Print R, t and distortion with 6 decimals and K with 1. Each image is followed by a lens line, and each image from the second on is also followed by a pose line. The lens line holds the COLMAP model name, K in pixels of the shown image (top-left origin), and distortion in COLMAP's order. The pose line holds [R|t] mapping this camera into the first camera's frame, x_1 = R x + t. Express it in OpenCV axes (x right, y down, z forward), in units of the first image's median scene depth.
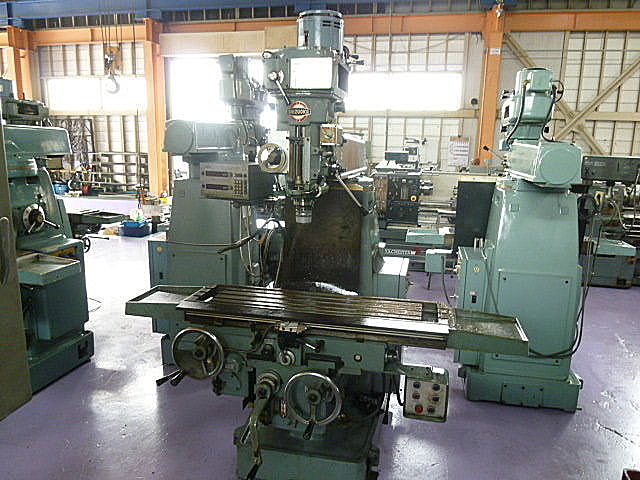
lens RADIAL K [[480.9, 0, 320.0], [0, 480.9, 240.0], [0, 0, 1]] dist [-0.023860, -0.001517]
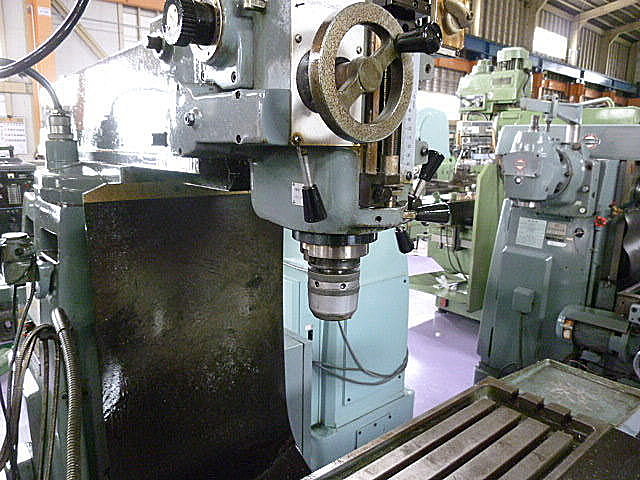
lens RADIAL K [[487.7, 0, 320.0], [0, 487.7, 240.0], [0, 0, 1]] dist [-0.021933, -0.000531]
pose [[0.609519, -0.168409, 0.774678, -0.044218], [0.150712, 0.983971, 0.095327, -0.017582], [-0.778314, 0.058649, 0.625130, 0.129232]]
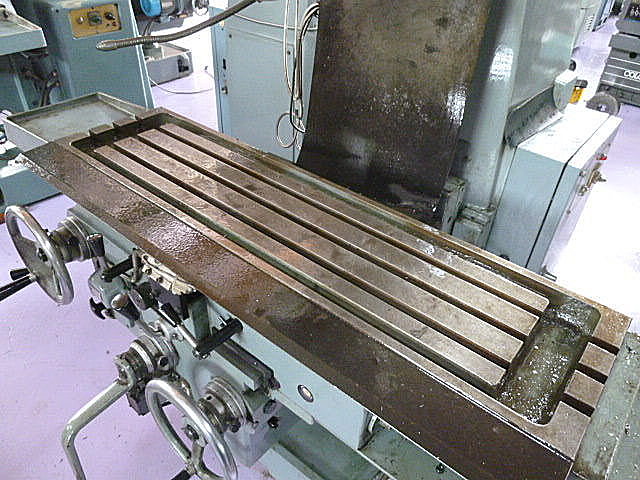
lens RADIAL K [[480.9, 0, 320.0], [0, 480.9, 240.0], [0, 0, 1]] dist [-0.023860, -0.001517]
pose [[0.890141, 0.288411, -0.352801, 0.028236], [-0.113941, 0.890498, 0.440490, -0.005373], [0.441211, -0.351900, 0.825530, 0.108206]]
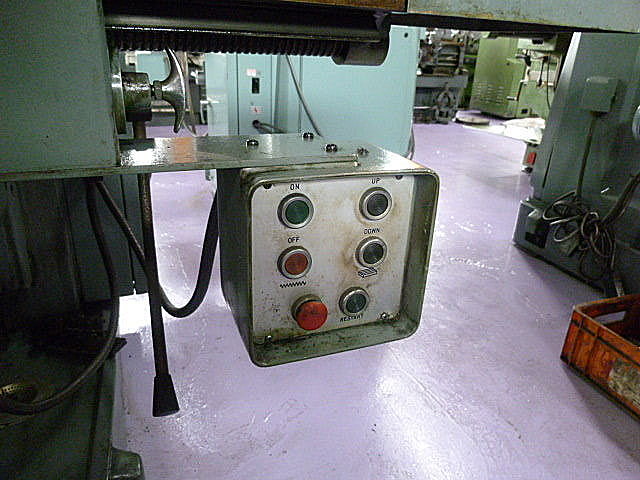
lens RADIAL K [[484.2, 0, 320.0], [0, 484.2, 240.0], [0, 0, 1]] dist [-0.020173, -0.002772]
pose [[0.816952, -0.211154, 0.536659, 0.014001], [0.088303, 0.965387, 0.245418, 0.038701], [-0.569905, -0.153106, 0.807321, 0.120046]]
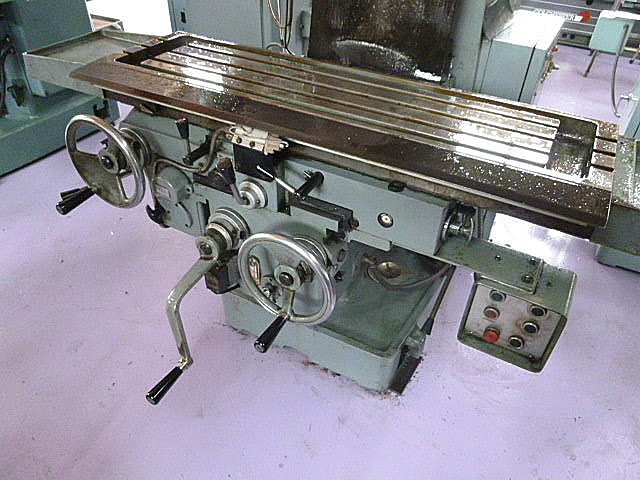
lens RADIAL K [[480.9, 0, 320.0], [0, 480.9, 240.0], [0, 0, 1]] dist [-0.023860, -0.001517]
pose [[0.961290, 0.177960, -0.210361, 0.017924], [-0.061661, 0.883032, 0.465245, 0.006417], [0.268551, -0.434264, 0.859823, 0.083079]]
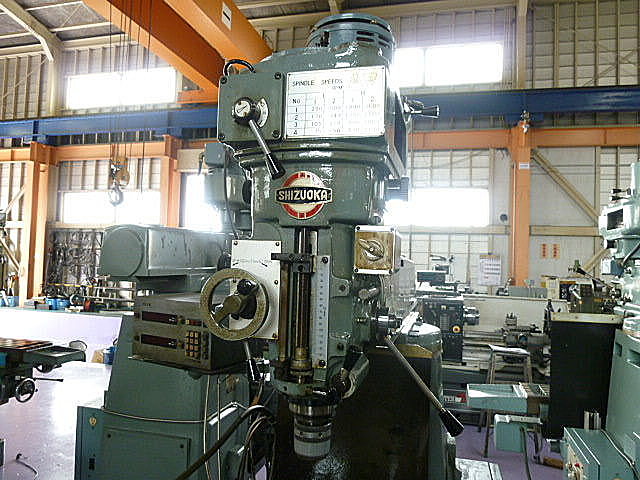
lens RADIAL K [[480.9, 0, 320.0], [0, 480.9, 240.0], [0, 0, 1]] dist [-0.023860, -0.001517]
pose [[0.999285, 0.008379, -0.036881, -0.002063], [-0.016850, 0.971658, -0.235788, -0.019047], [0.033860, 0.236241, 0.971104, 0.087721]]
